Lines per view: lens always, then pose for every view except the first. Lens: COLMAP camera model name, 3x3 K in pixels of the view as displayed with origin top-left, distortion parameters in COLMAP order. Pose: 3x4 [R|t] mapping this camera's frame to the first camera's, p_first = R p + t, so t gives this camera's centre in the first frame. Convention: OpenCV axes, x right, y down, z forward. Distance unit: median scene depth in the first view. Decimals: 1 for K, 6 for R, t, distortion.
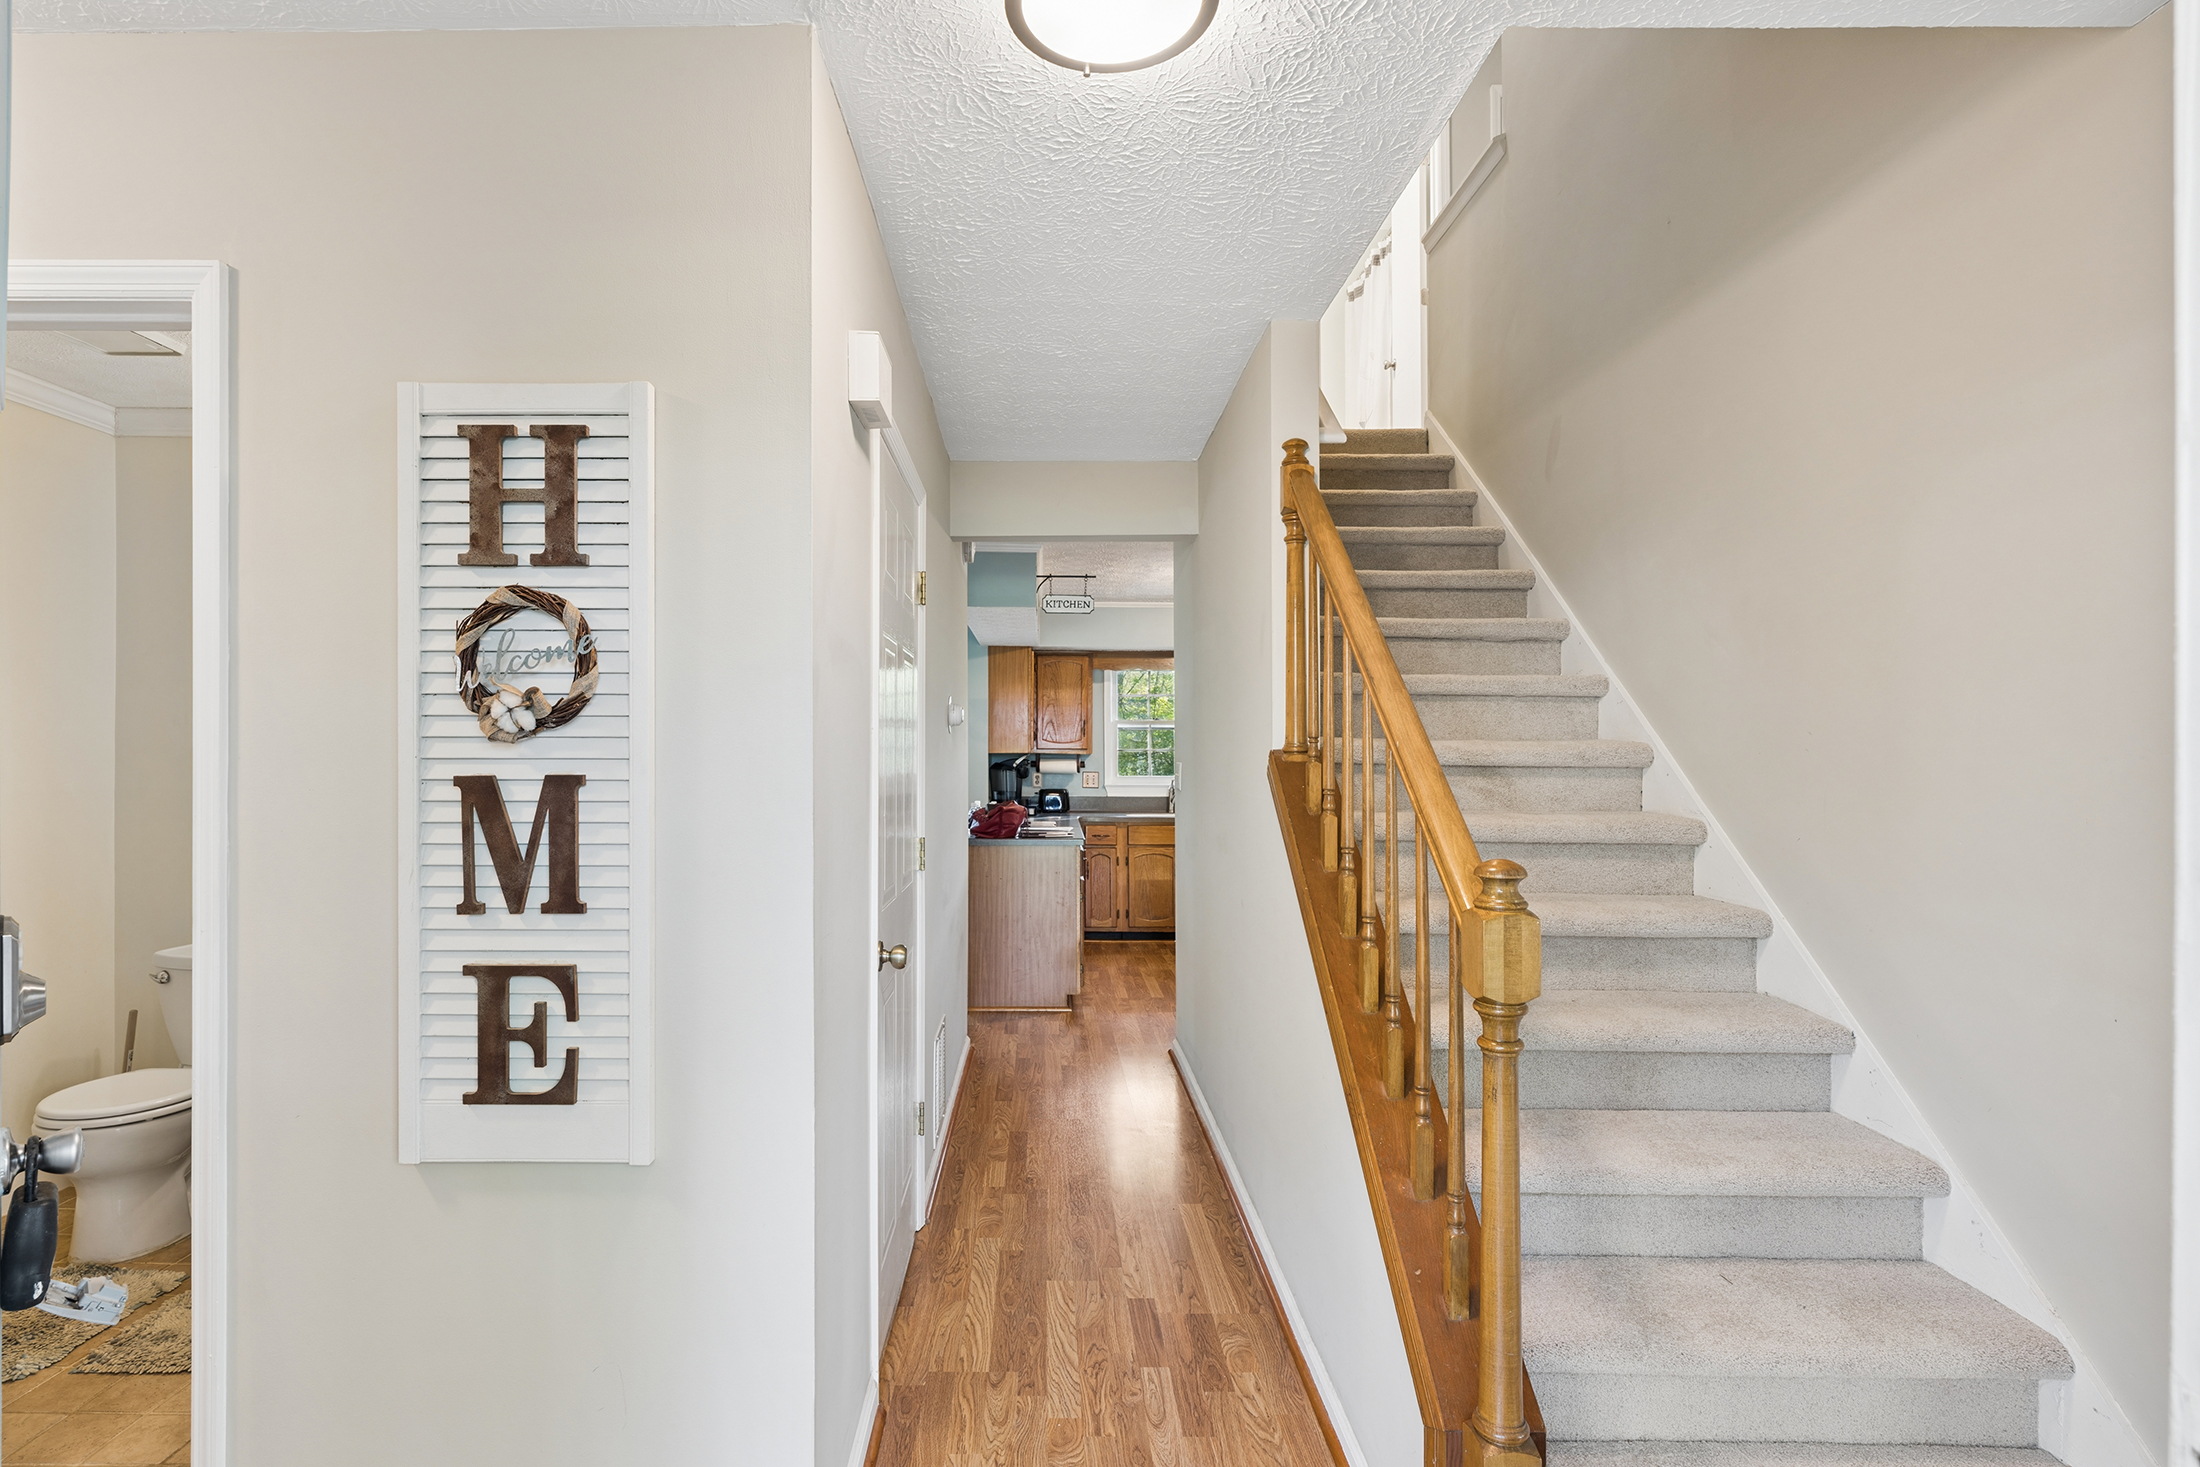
lens RADIAL K [[999.4, 0, 1110.4], [0, 999.4, 745.4], [0, 0, 1]] dist [-0.012652, 0.009333]
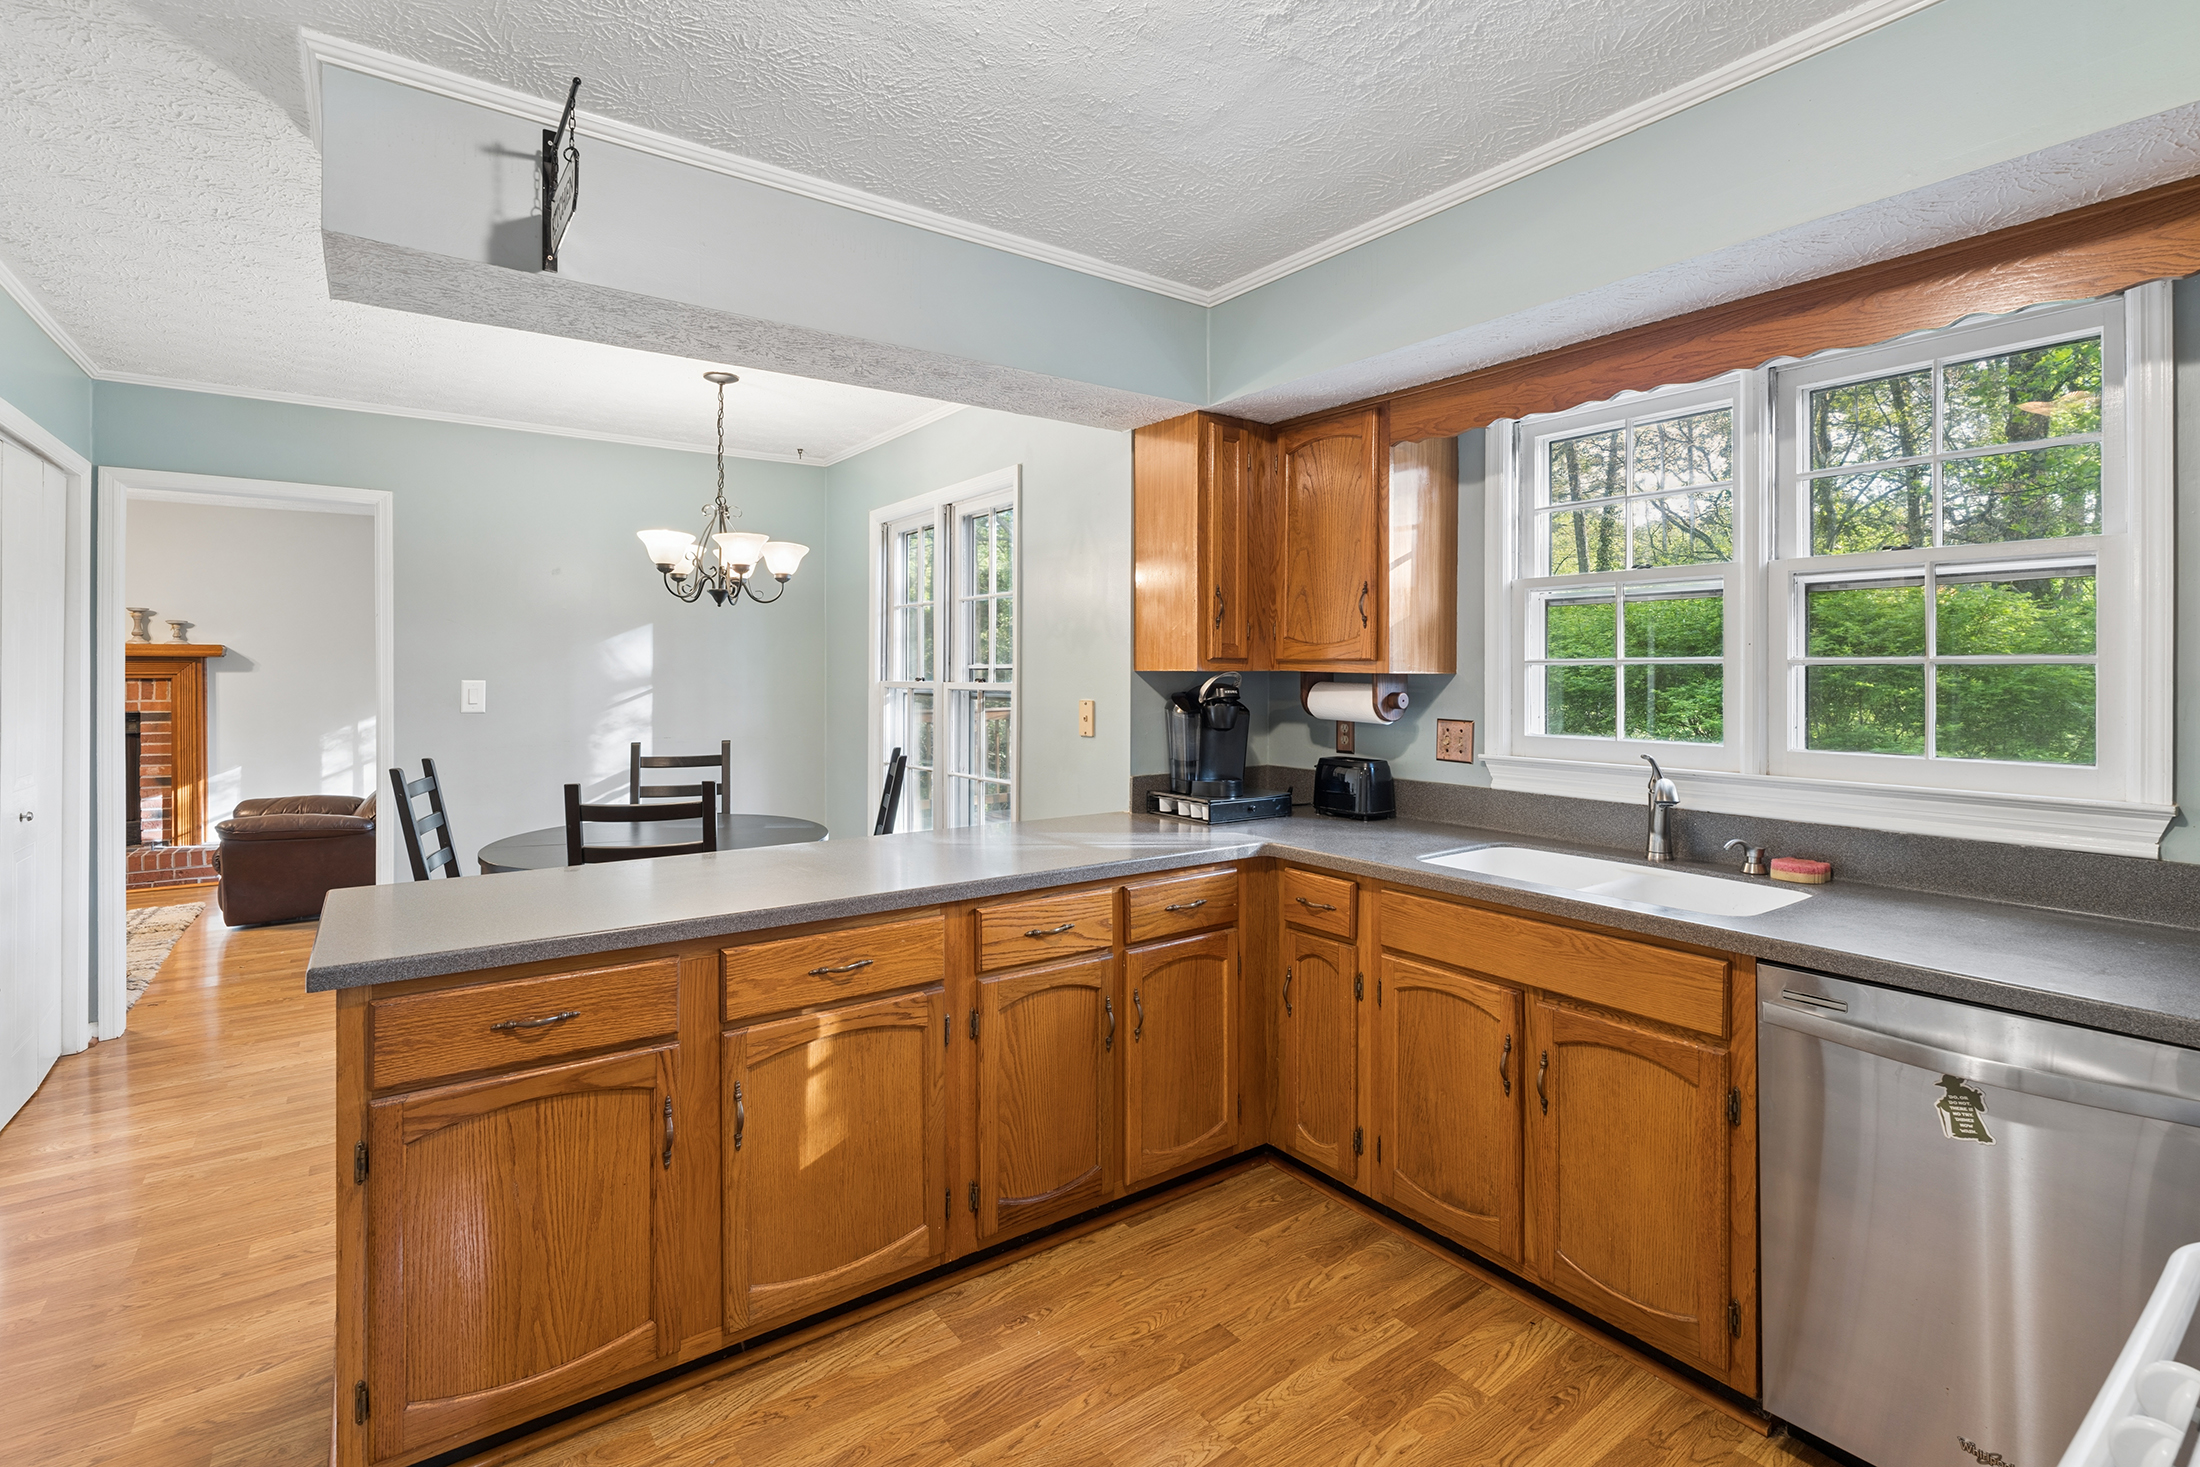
lens RADIAL K [[1020.4, 0, 1107.2], [0, 1020.4, 673.3], [0, 0, 1]] dist [-0.001442, 0.000310]
pose [[0.540384, 0.004726, -0.841405, 0.242198], [0.006010, 0.999937, 0.009476, 0.004405], [0.841397, -0.010178, 0.540322, 0.704270]]
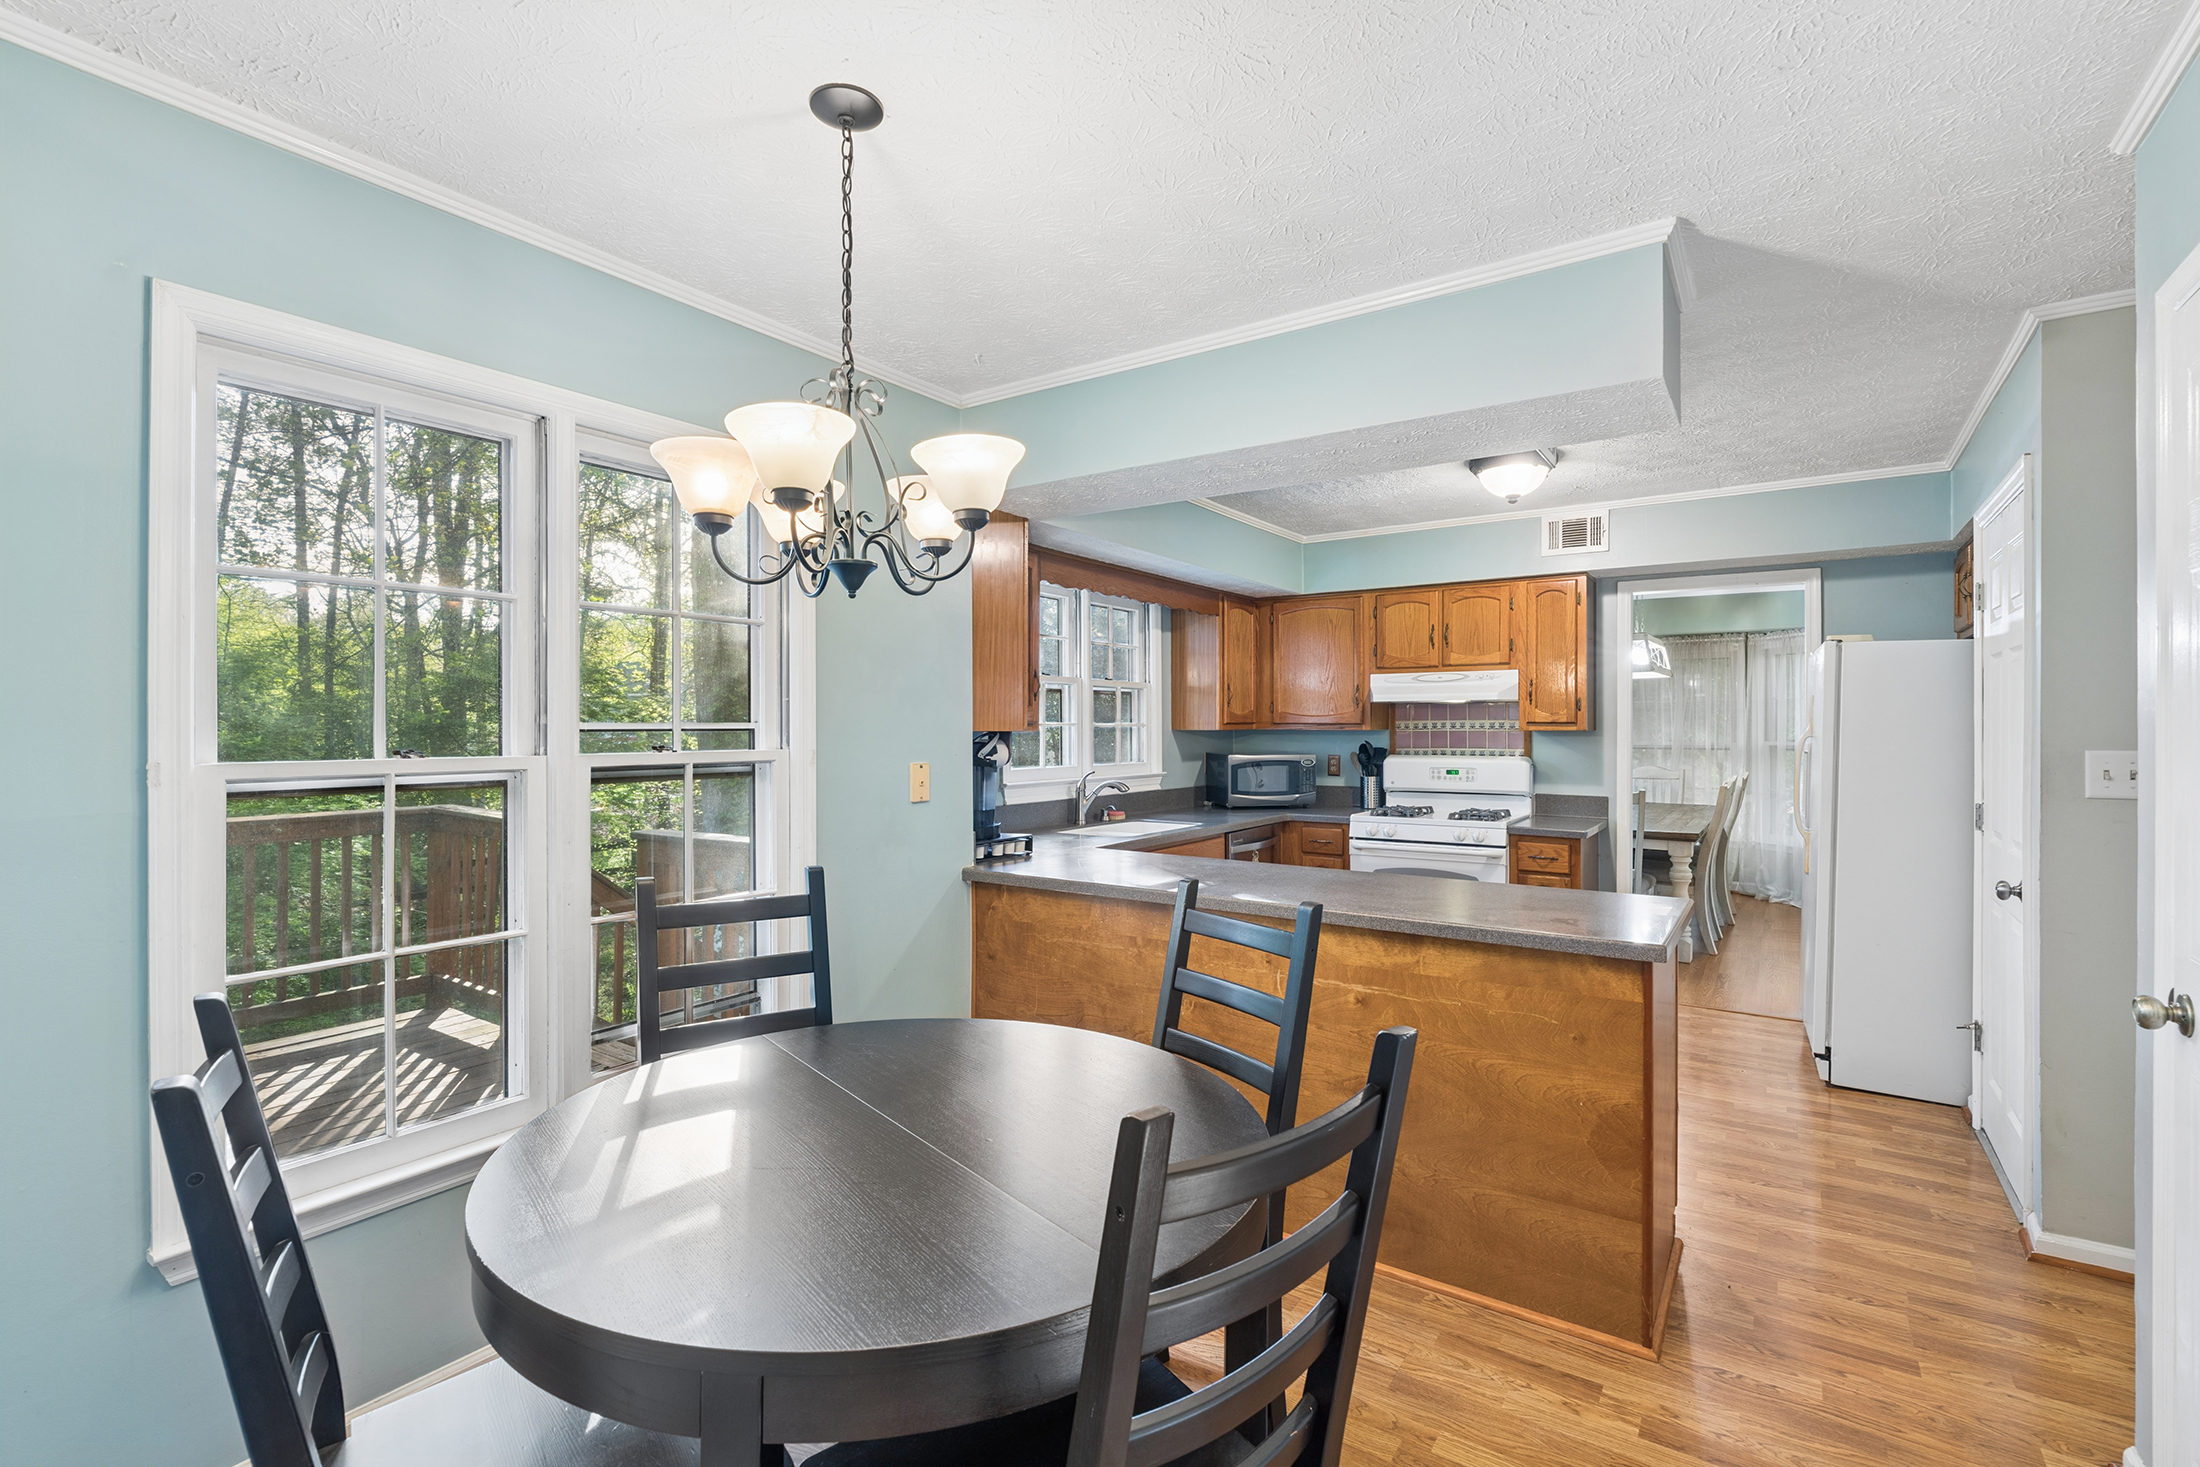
lens RADIAL K [[990.9, 0, 1100.0], [0, 990.9, 733.5], [0, 0, 1]] dist [0.000789, 0.000255]
pose [[0.616660, -0.004059, 0.787219, -0.429387], [-0.006931, 0.999920, 0.010584, 0.003430], [-0.787199, -0.011983, 0.616582, 0.628833]]
